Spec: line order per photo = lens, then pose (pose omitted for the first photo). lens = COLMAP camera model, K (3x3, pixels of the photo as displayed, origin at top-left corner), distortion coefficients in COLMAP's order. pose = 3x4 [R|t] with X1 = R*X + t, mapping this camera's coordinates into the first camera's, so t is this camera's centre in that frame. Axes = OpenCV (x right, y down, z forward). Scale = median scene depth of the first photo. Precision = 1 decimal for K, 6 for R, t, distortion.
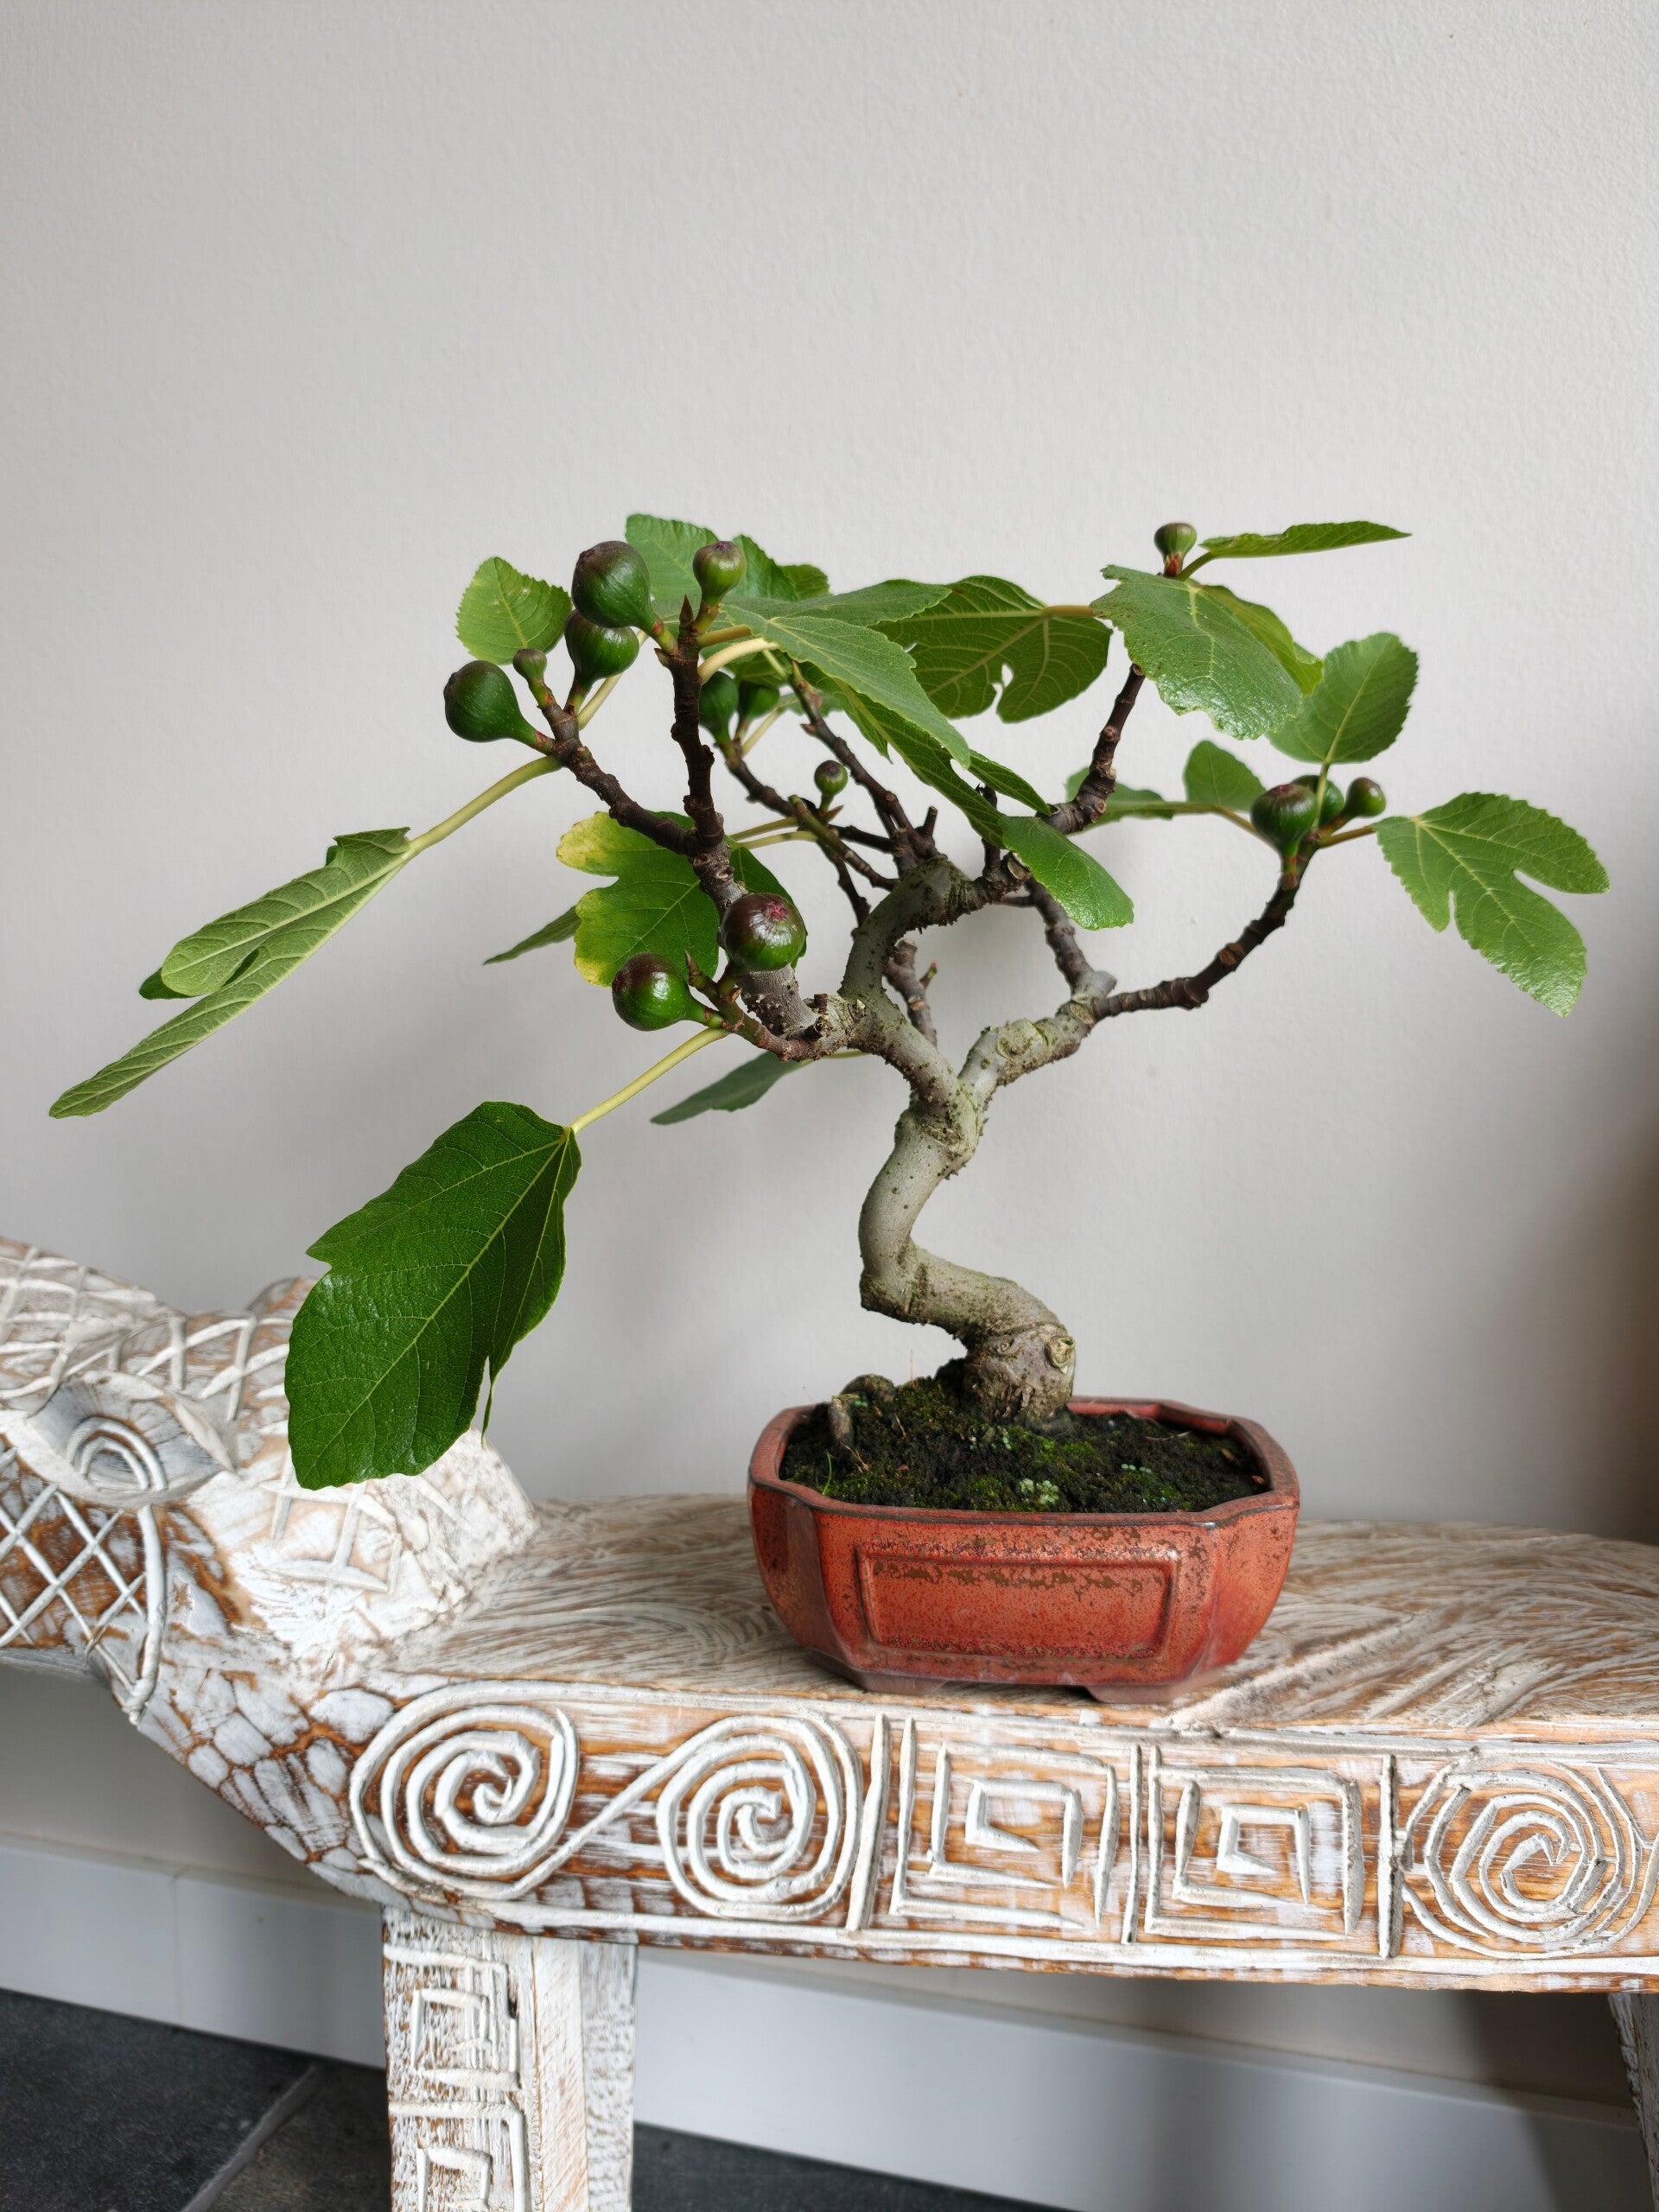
lens RADIAL K [[1599.9, 0, 842.9], [0, 1599.9, 1096.9], [0, 0, 1]] dist [-0.024400, -0.003868]
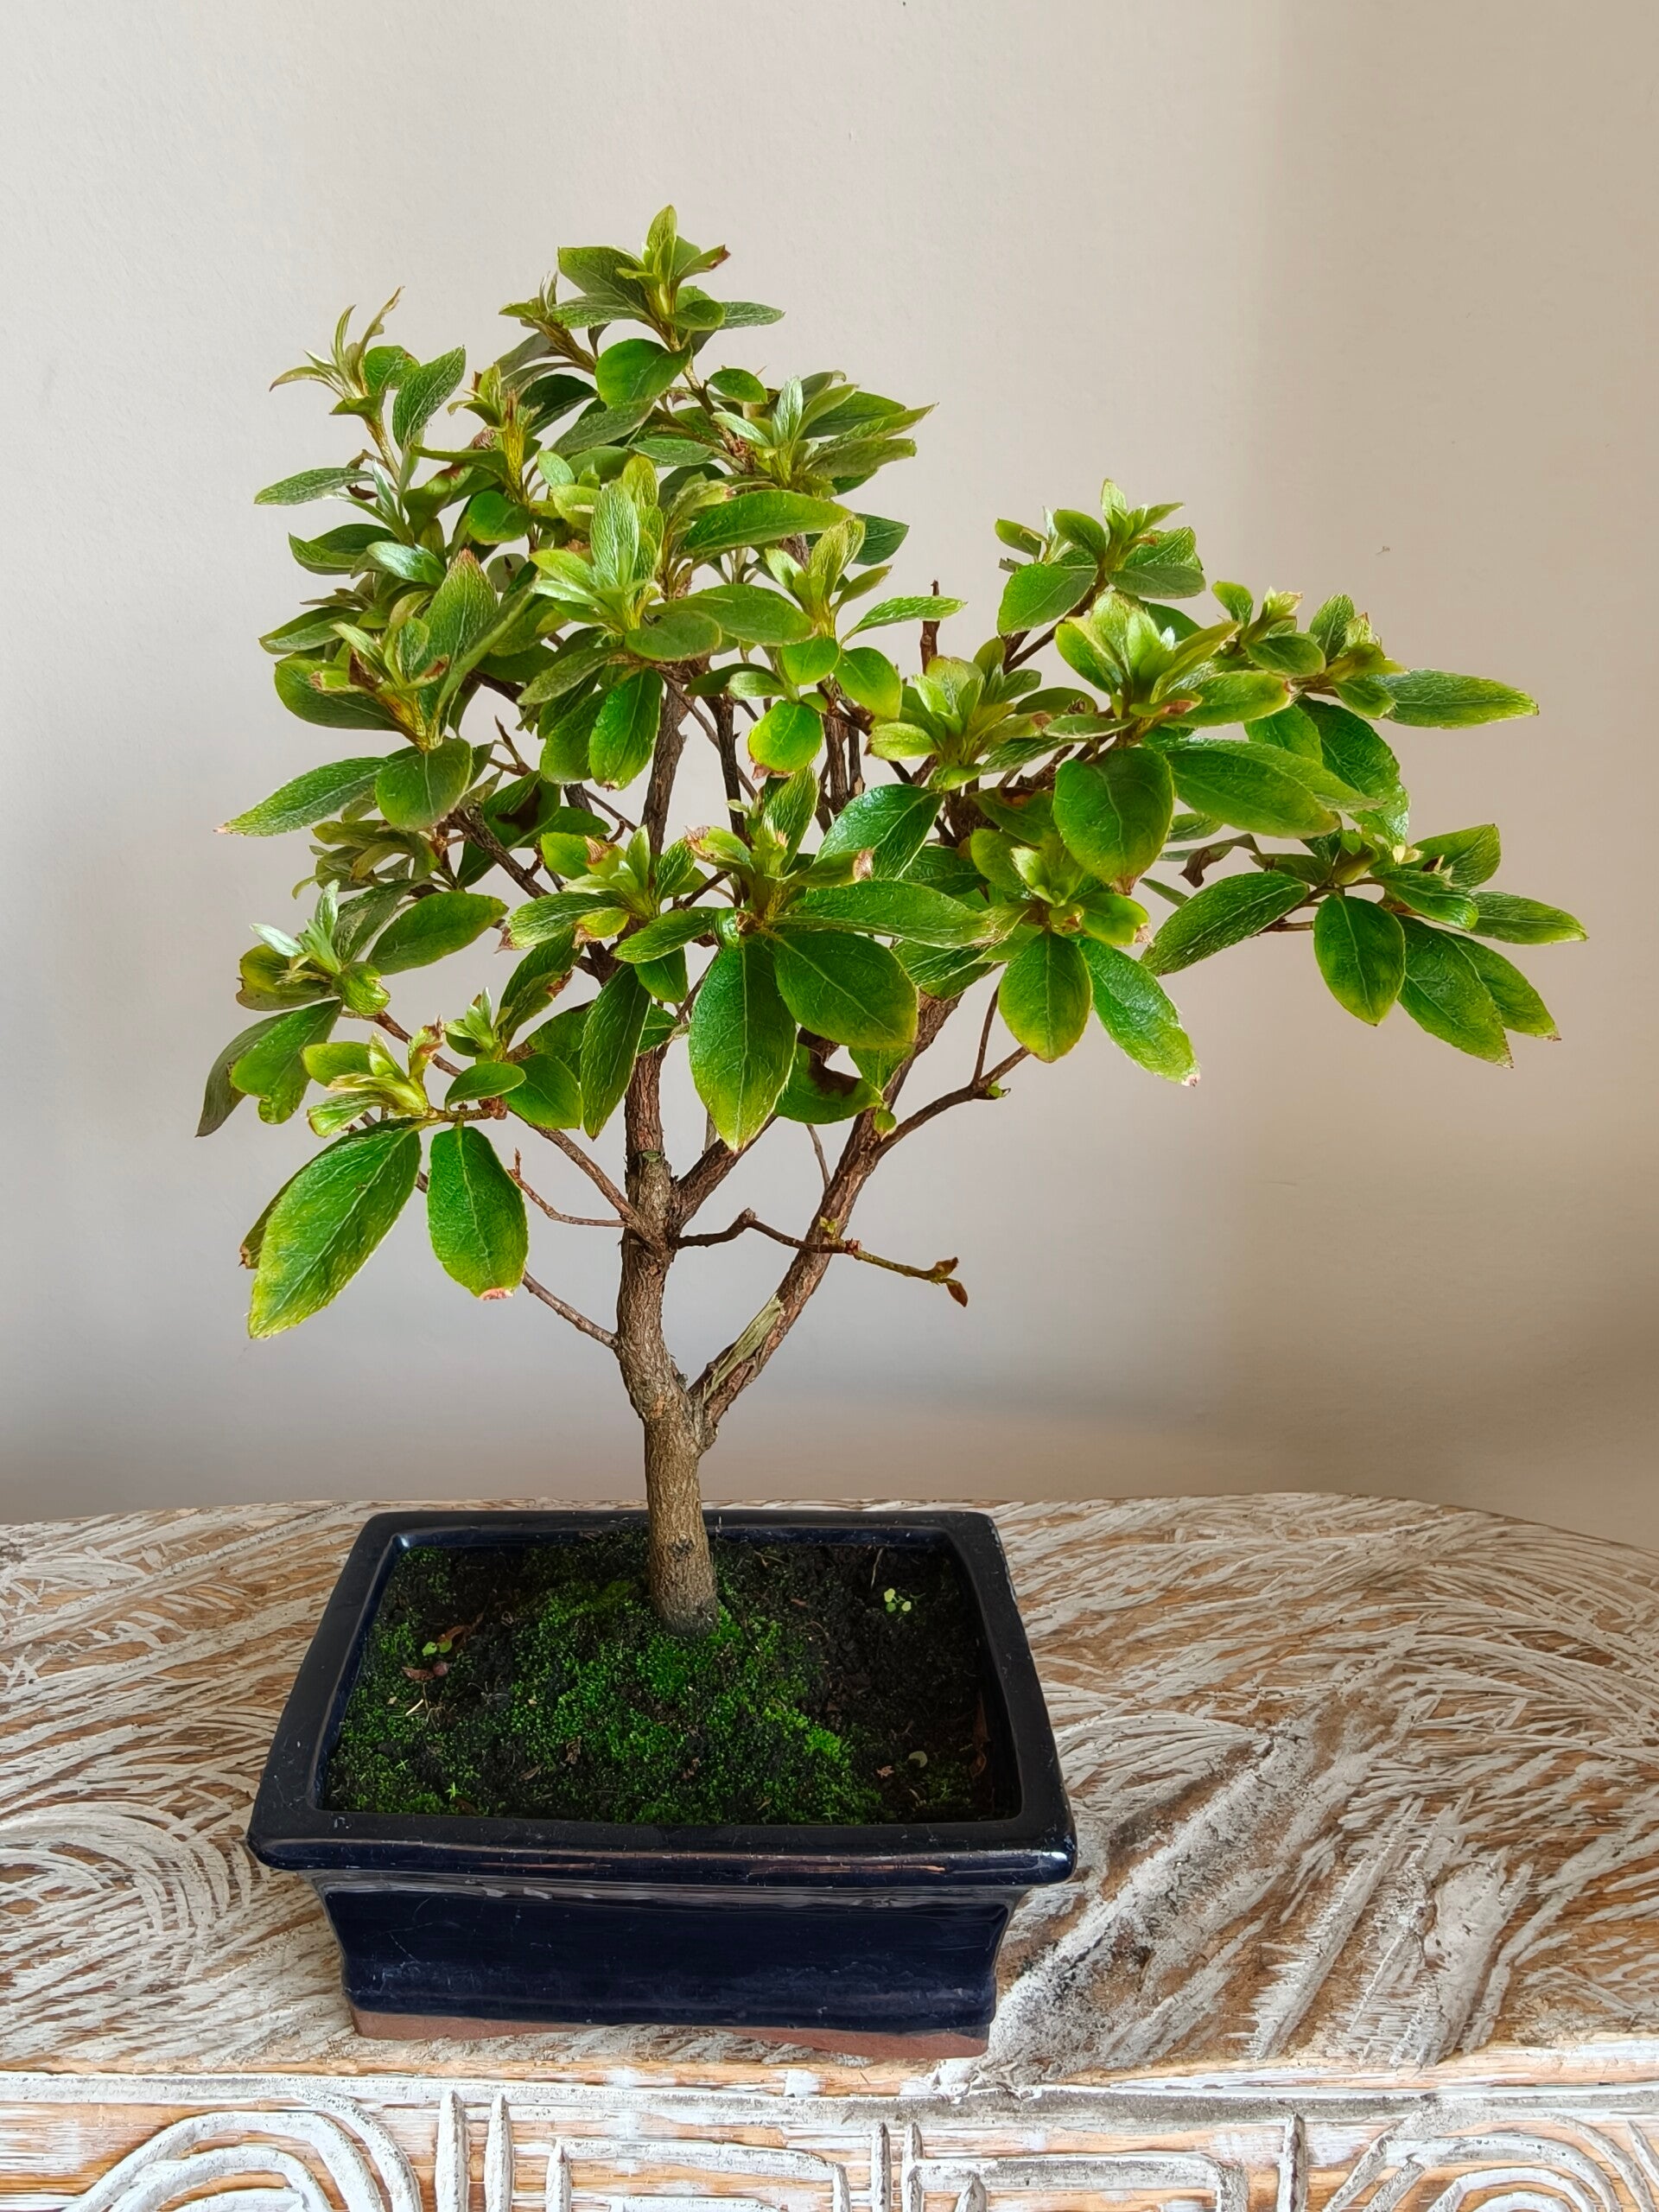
lens RADIAL K [[1585.0, 0, 682.6], [0, 1585.0, 1144.0], [0, 0, 1]] dist [0.000399, 0.003471]
pose [[0.991628, -0.057010, 0.115865, 0.062258], [0.022274, 0.959331, 0.281403, -0.112013], [-0.127195, -0.276466, 0.952569, 0.536774]]
